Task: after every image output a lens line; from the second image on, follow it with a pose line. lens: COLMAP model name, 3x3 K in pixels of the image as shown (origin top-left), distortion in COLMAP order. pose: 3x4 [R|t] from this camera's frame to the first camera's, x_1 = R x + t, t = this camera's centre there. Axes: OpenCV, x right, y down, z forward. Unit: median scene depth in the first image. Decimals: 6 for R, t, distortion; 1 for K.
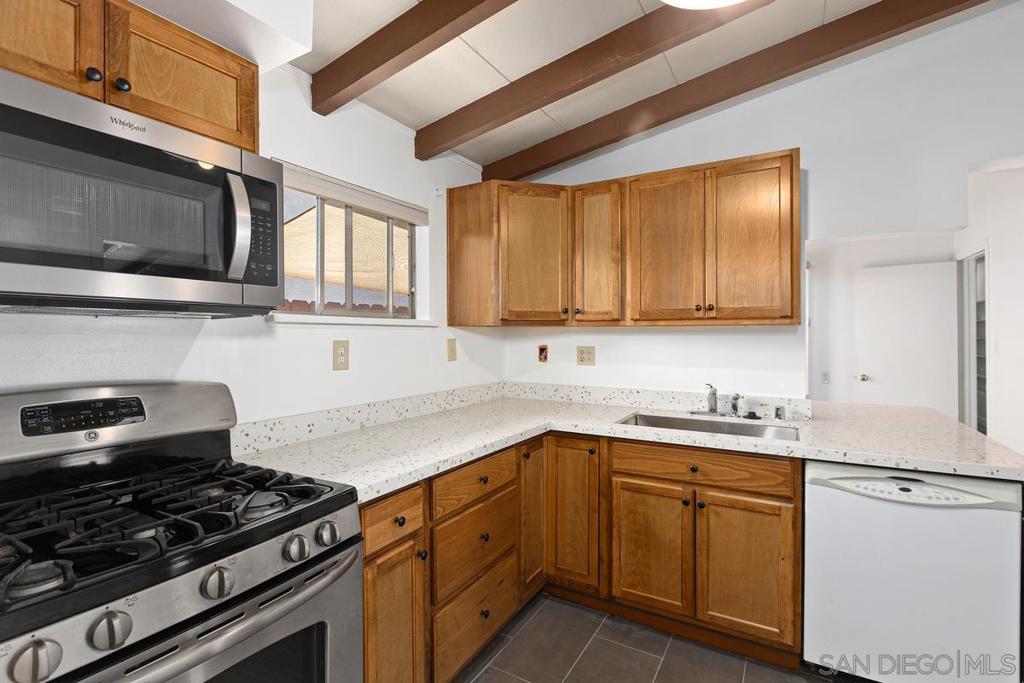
lens RADIAL K [[491.1, 0, 499.1], [0, 491.1, 324.0], [0, 0, 1]] dist [-0.003165, -0.000986]
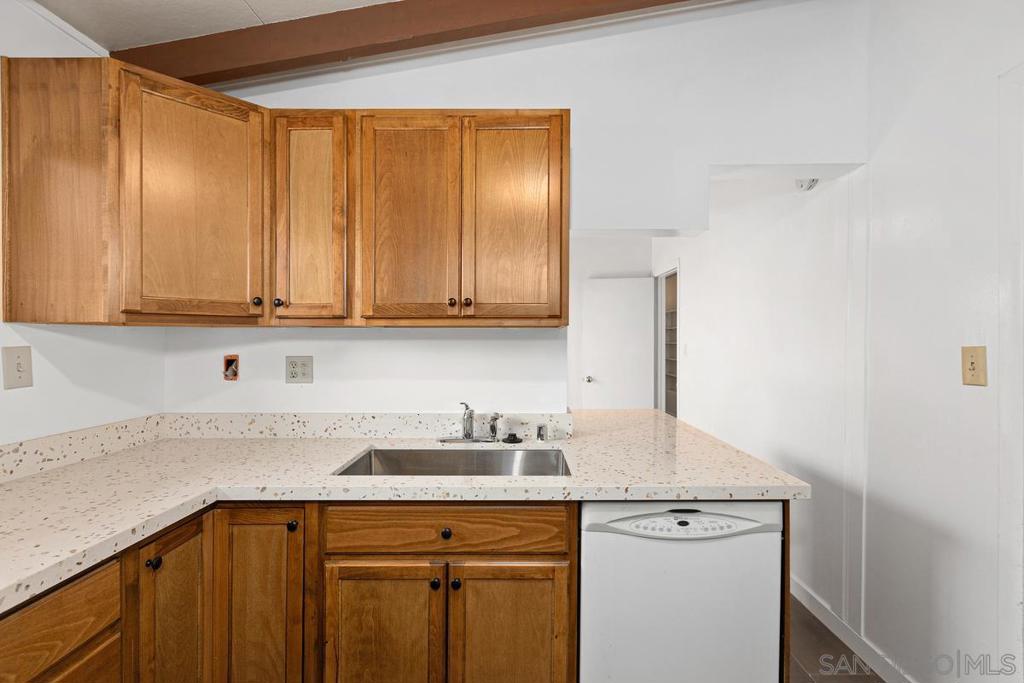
lens RADIAL K [[467.5, 0, 509.3], [0, 467.5, 341.9], [0, 0, 1]] dist [-0.002223, -0.000774]
pose [[0.867376, -0.001926, 0.497650, 0.131146], [-0.010473, 0.999700, 0.022123, 0.010049], [-0.497544, -0.024401, 0.867096, 0.348621]]
